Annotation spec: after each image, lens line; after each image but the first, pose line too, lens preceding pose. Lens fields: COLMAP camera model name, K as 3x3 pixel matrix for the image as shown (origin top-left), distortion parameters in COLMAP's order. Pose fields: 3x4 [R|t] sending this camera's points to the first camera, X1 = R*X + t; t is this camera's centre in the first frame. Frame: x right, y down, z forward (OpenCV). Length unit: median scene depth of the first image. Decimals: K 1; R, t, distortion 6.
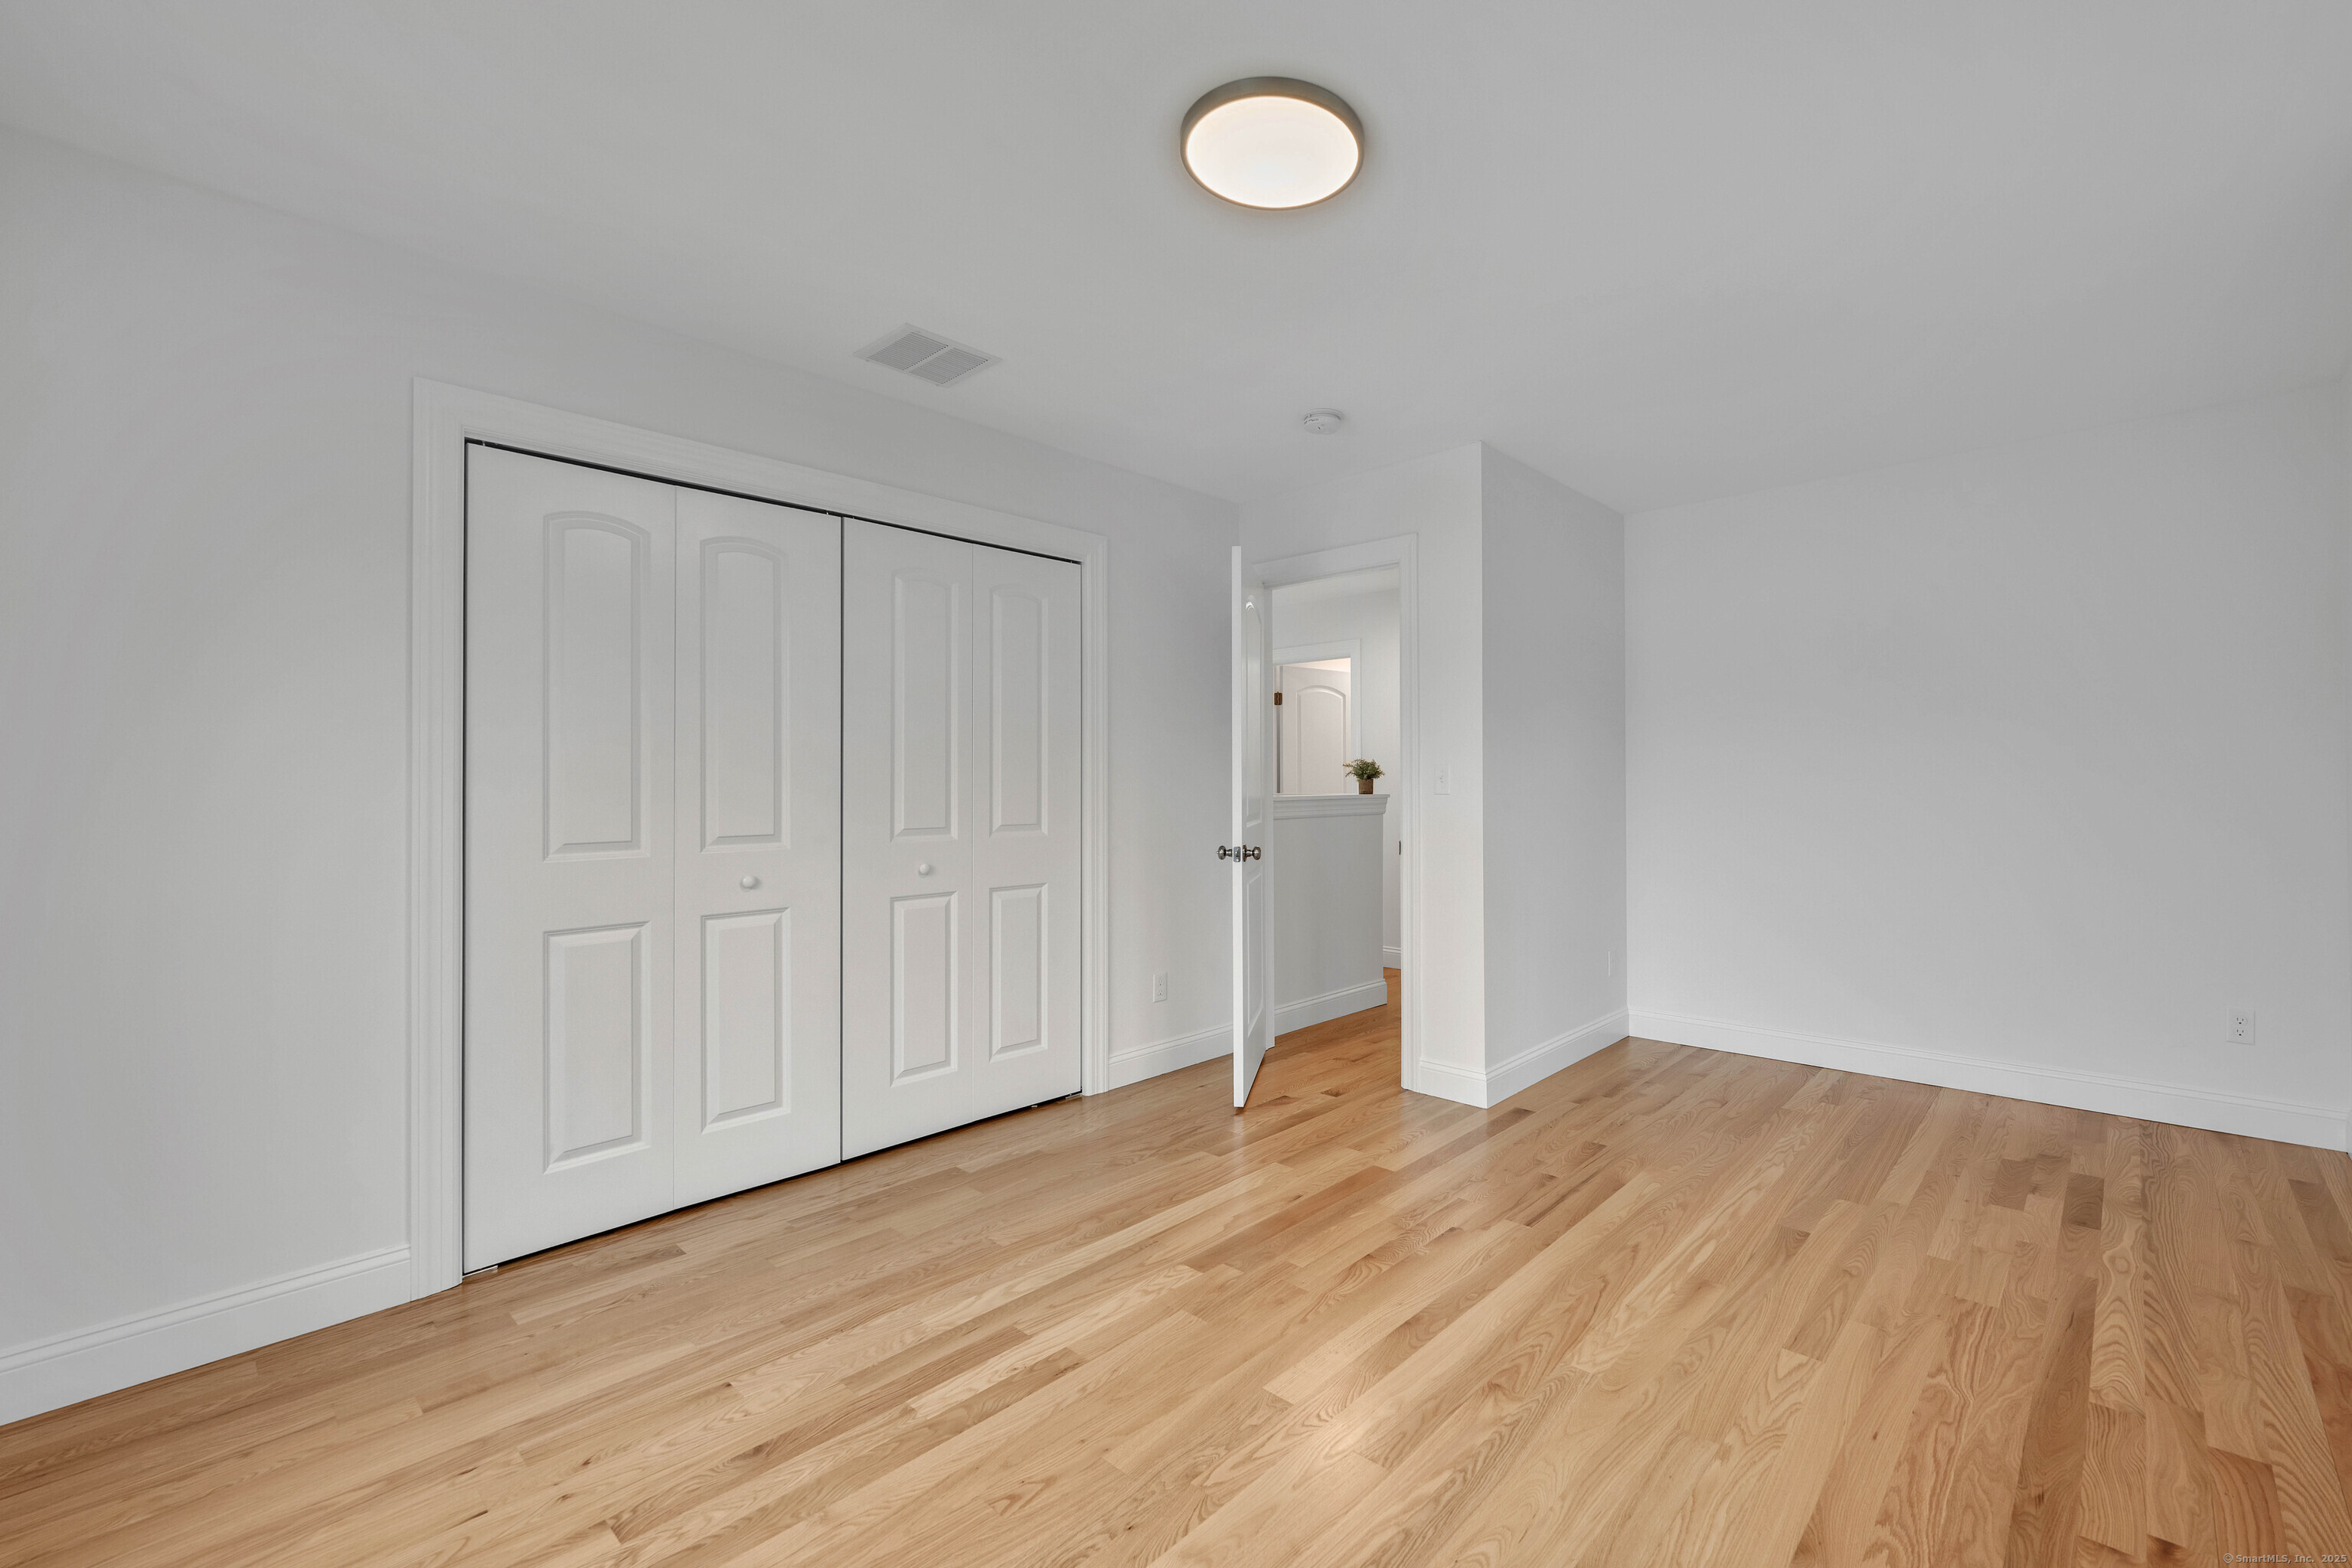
lens RADIAL K [[964.1, 0, 1176.0], [0, 964.1, 784.0], [0, 0, 1]] dist [0.000894, 0.000104]
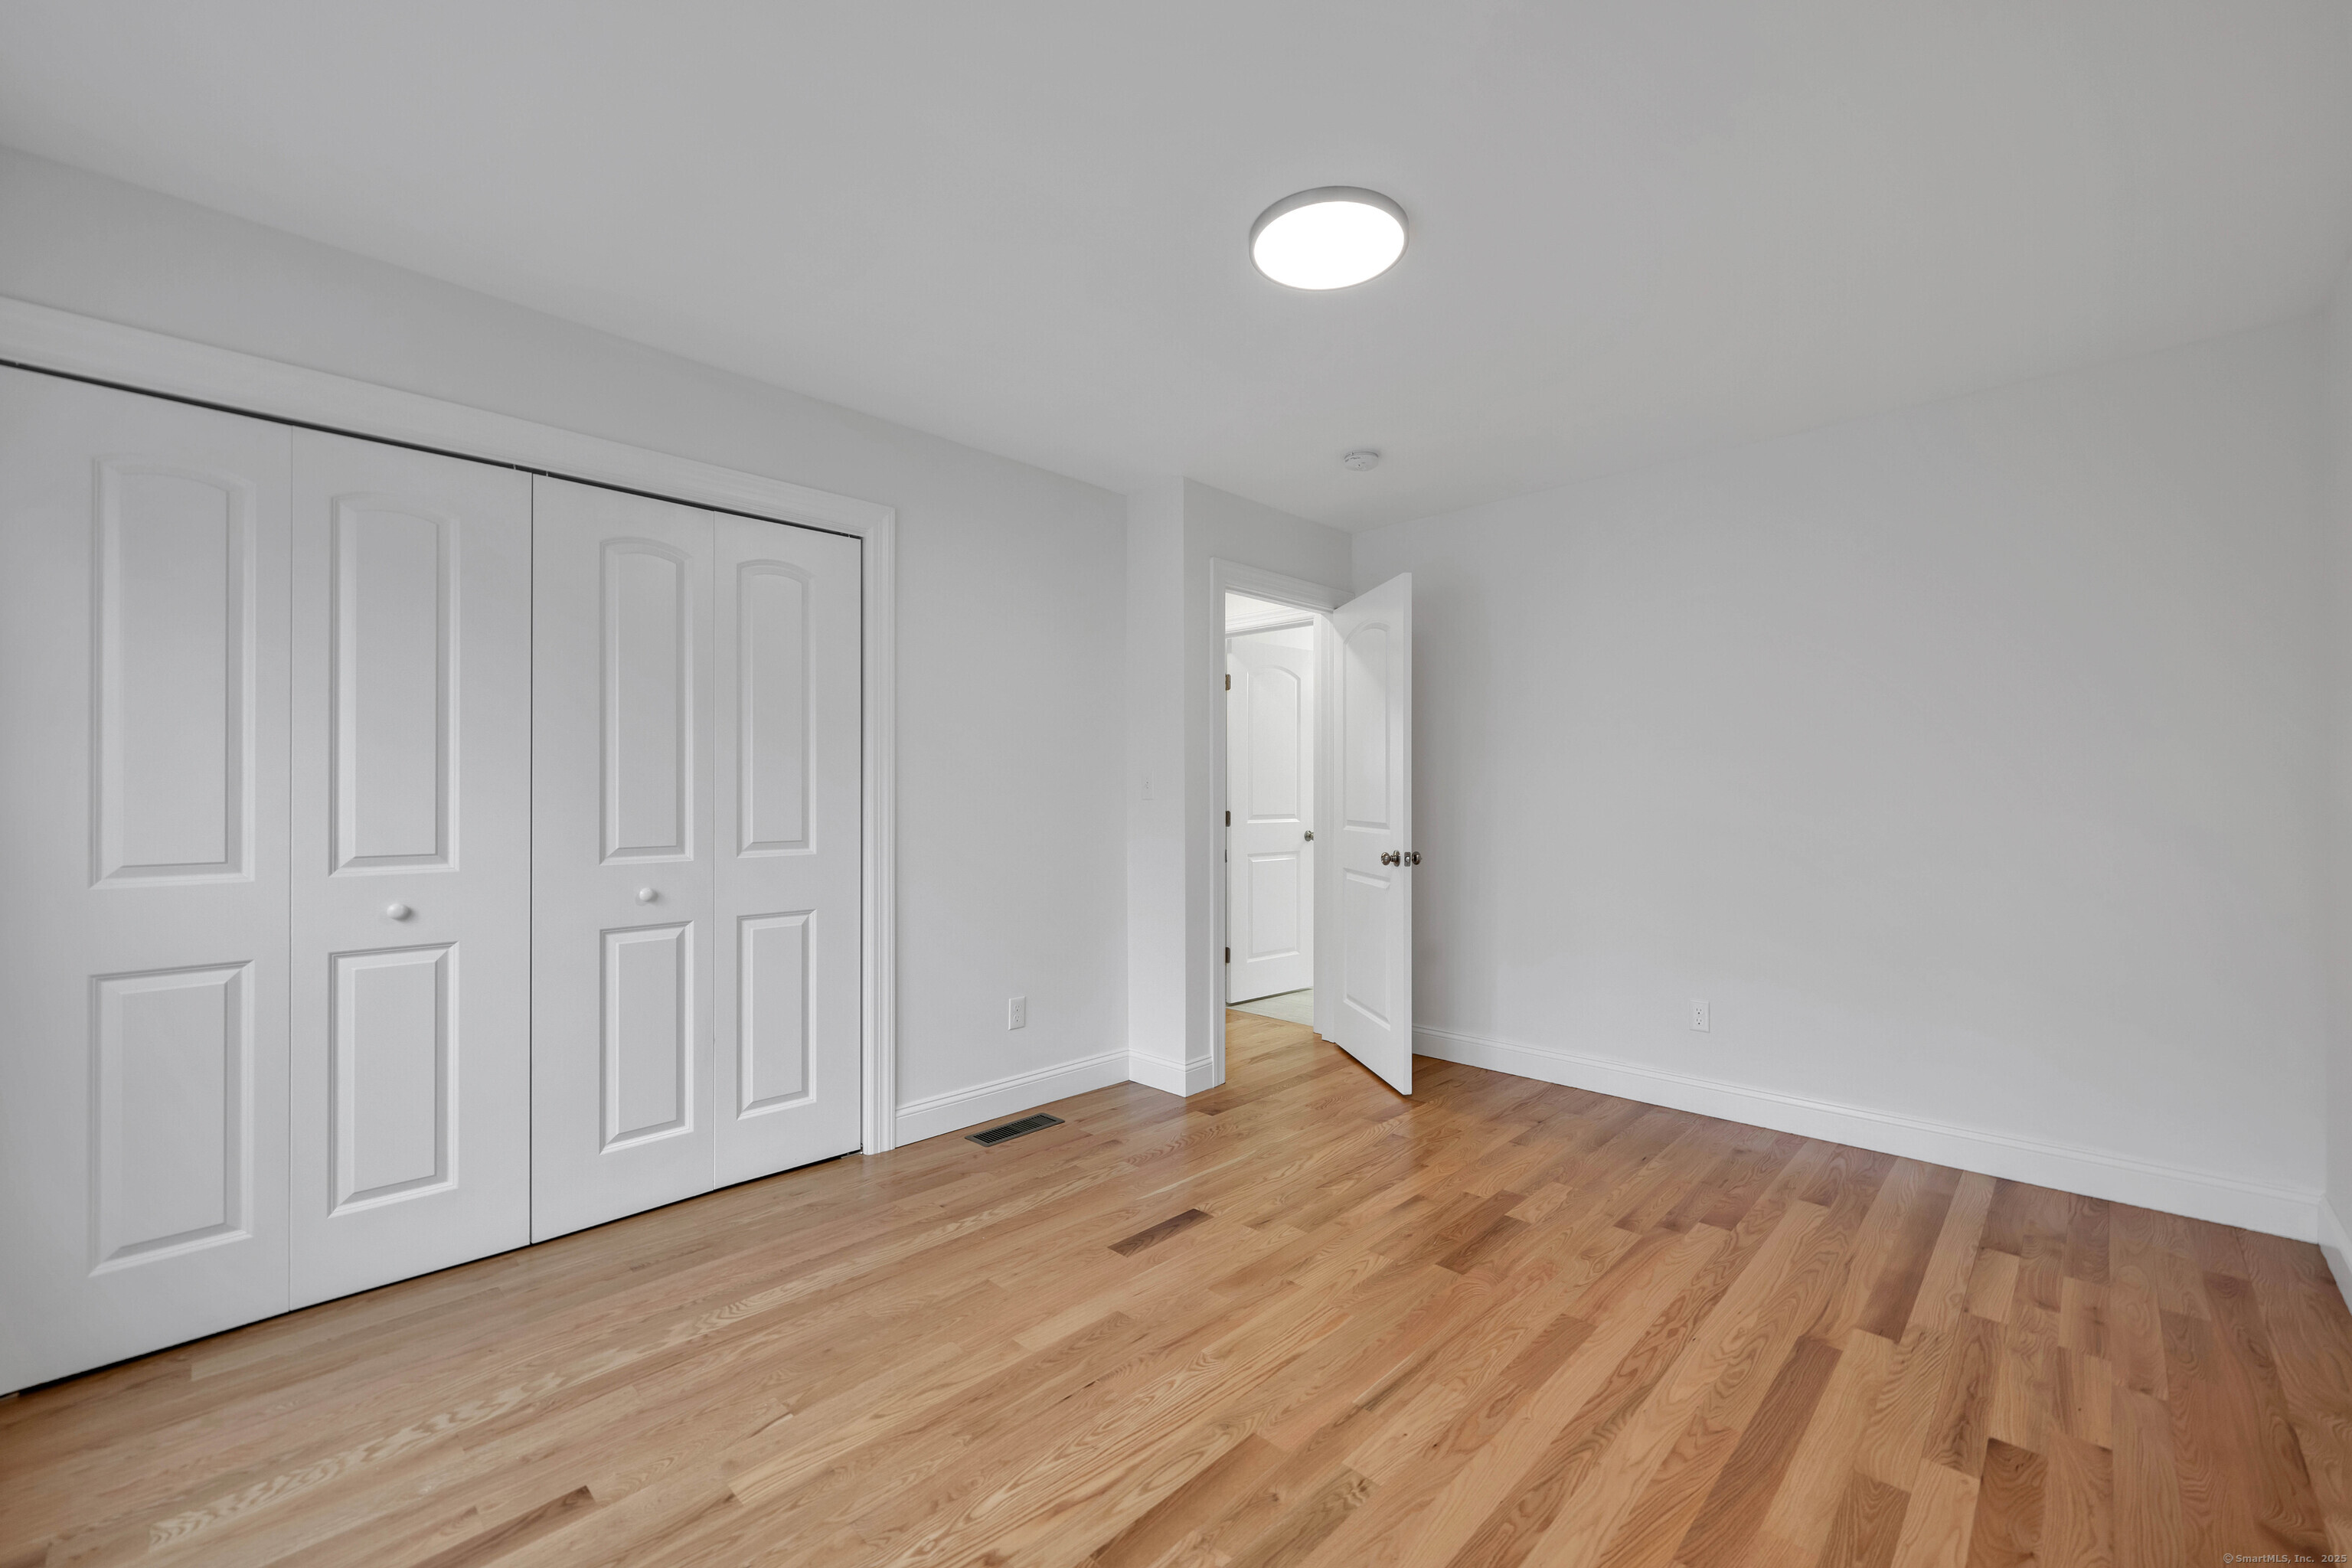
lens RADIAL K [[945.2, 0, 1116.4], [0, 945.2, 807.5], [0, 0, 1]] dist [0.019988, 0.000023]
pose [[0.999380, 0.004759, -0.034878, 0.205364], [-0.004300, 0.999903, 0.013221, -0.001298], [0.034938, -0.013063, 0.999304, 0.205073]]
